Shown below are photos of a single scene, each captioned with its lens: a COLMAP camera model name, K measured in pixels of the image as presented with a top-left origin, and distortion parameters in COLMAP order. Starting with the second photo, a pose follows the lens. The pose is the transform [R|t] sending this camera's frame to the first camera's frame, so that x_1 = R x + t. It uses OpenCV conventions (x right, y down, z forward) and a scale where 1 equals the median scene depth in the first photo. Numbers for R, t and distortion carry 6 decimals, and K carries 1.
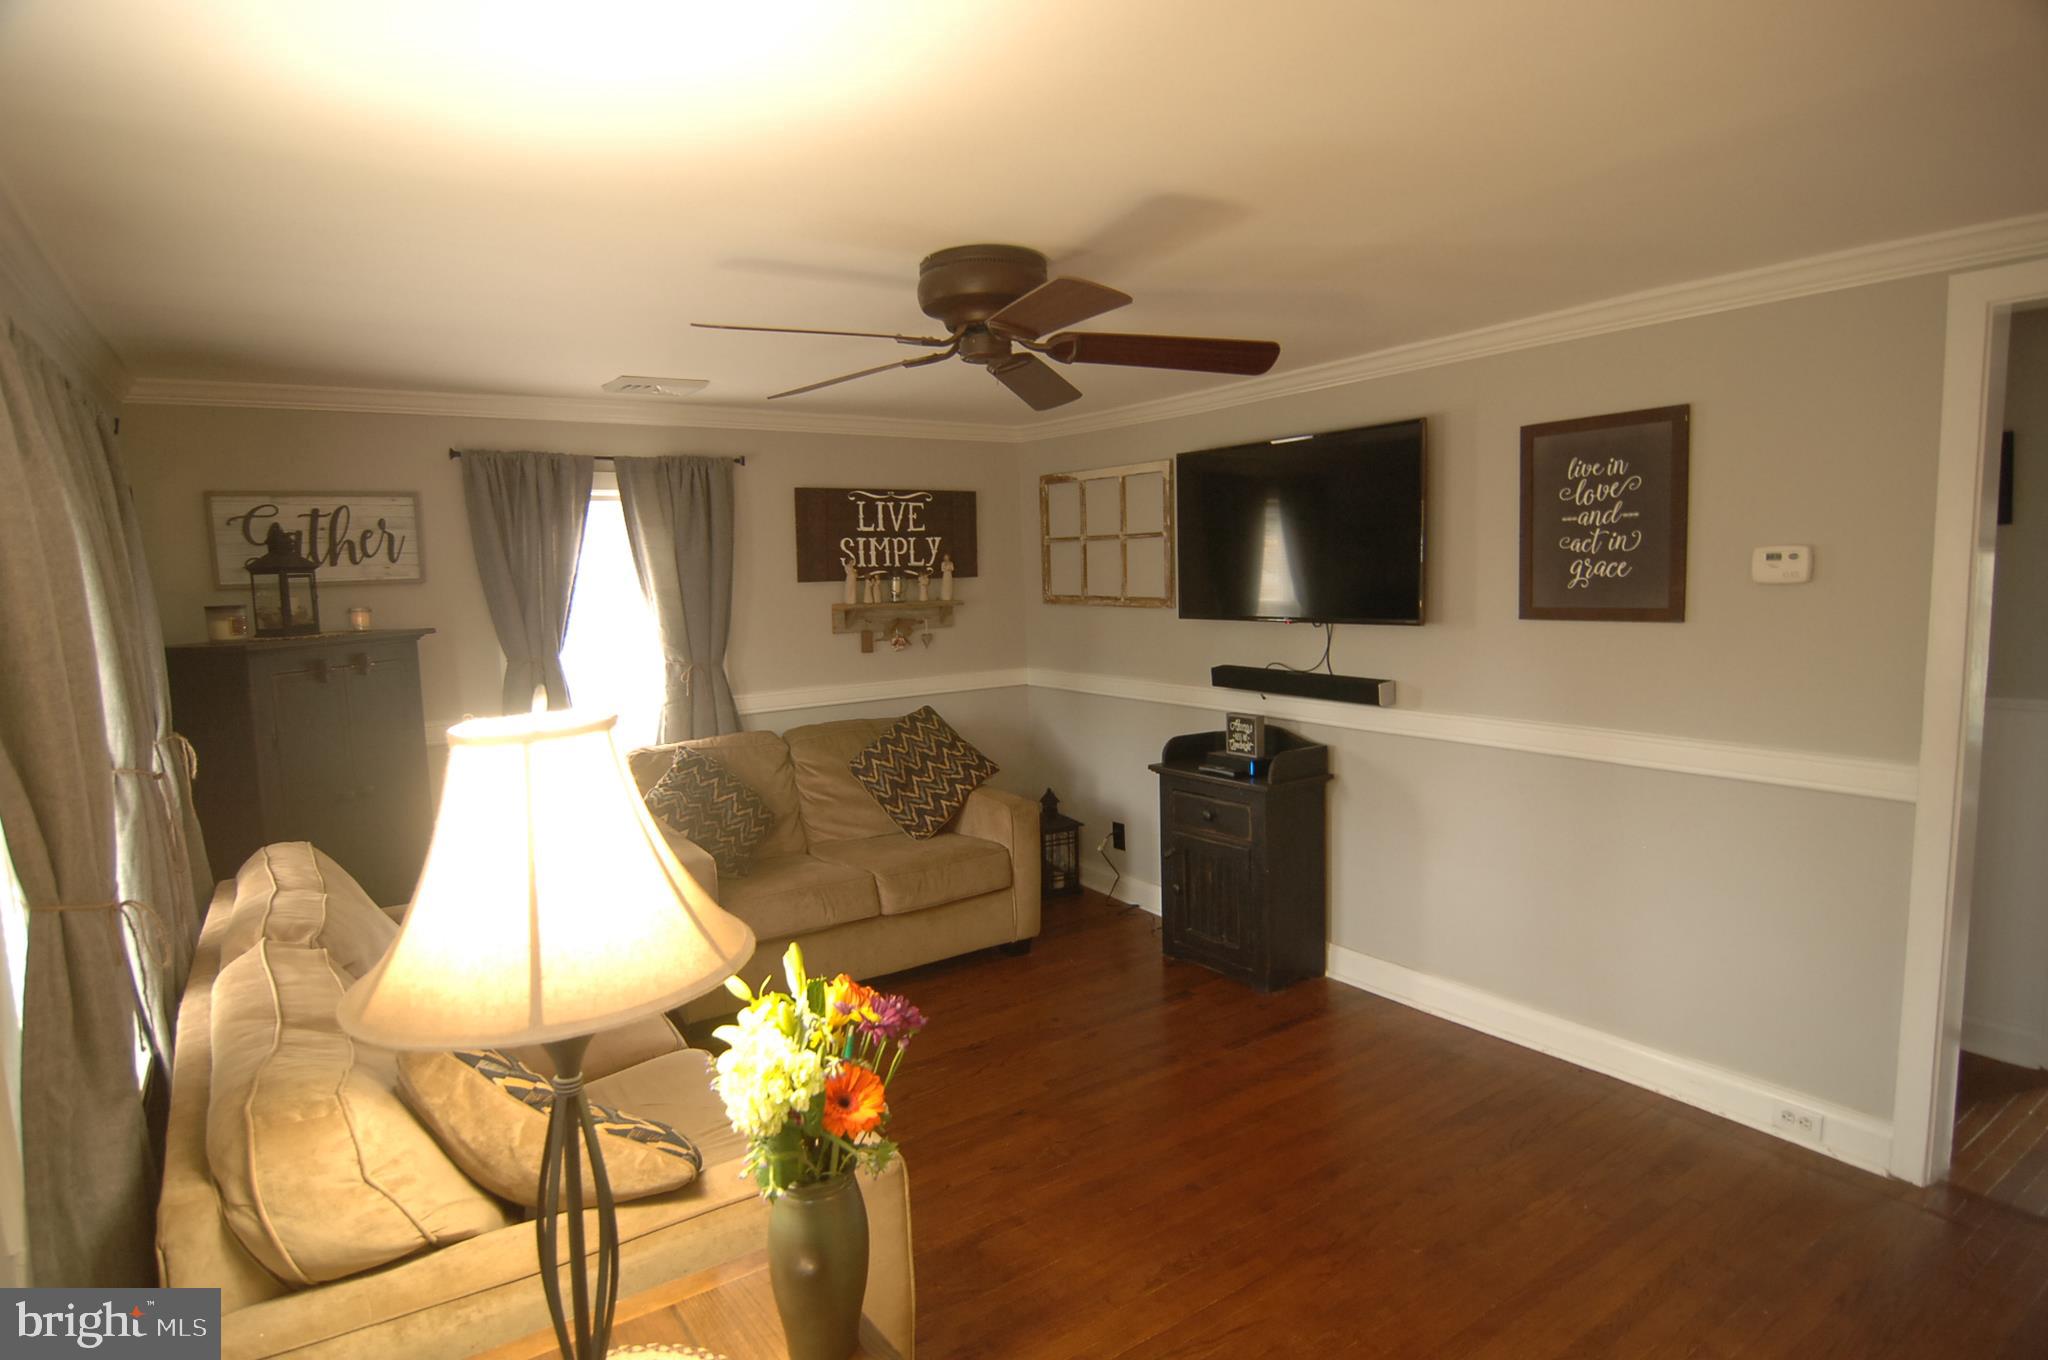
lens RADIAL K [[1096.9, 0, 1023.0], [0, 1096.9, 688.7], [0, 0, 1]] dist [-0.005760, -0.012267]
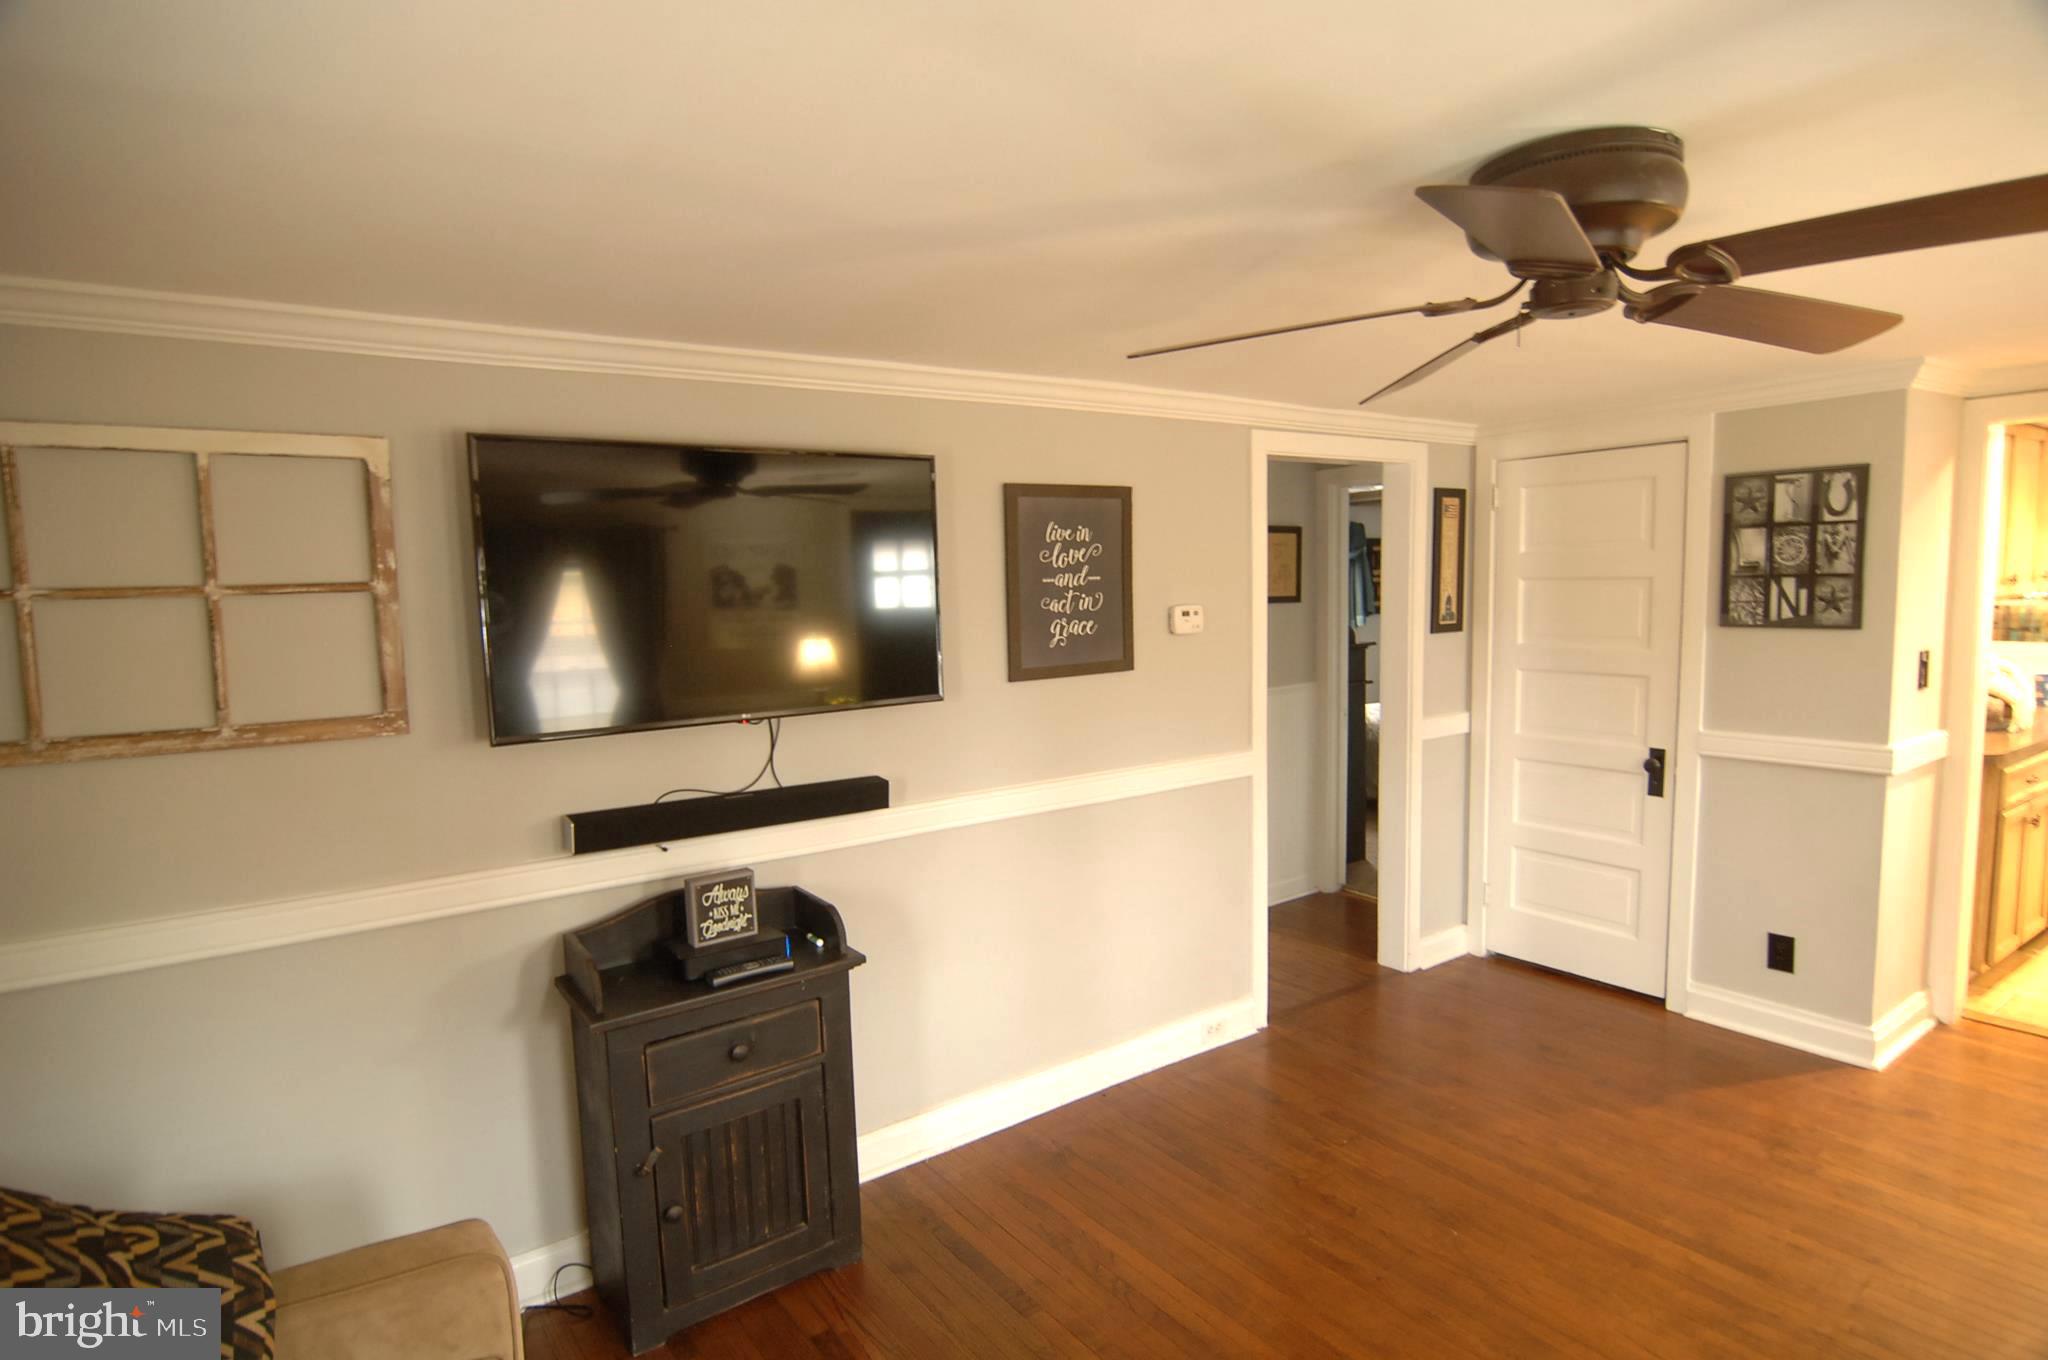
lens RADIAL K [[1096.9, 0, 1023.0], [0, 1096.9, 688.7], [0, 0, 1]] dist [-0.005760, -0.012267]
pose [[-0.017049, -0.070674, 0.997354, -0.541951], [0.136887, 0.987941, 0.072347, -0.133932], [-0.990440, 0.137758, -0.007169, 1.057300]]
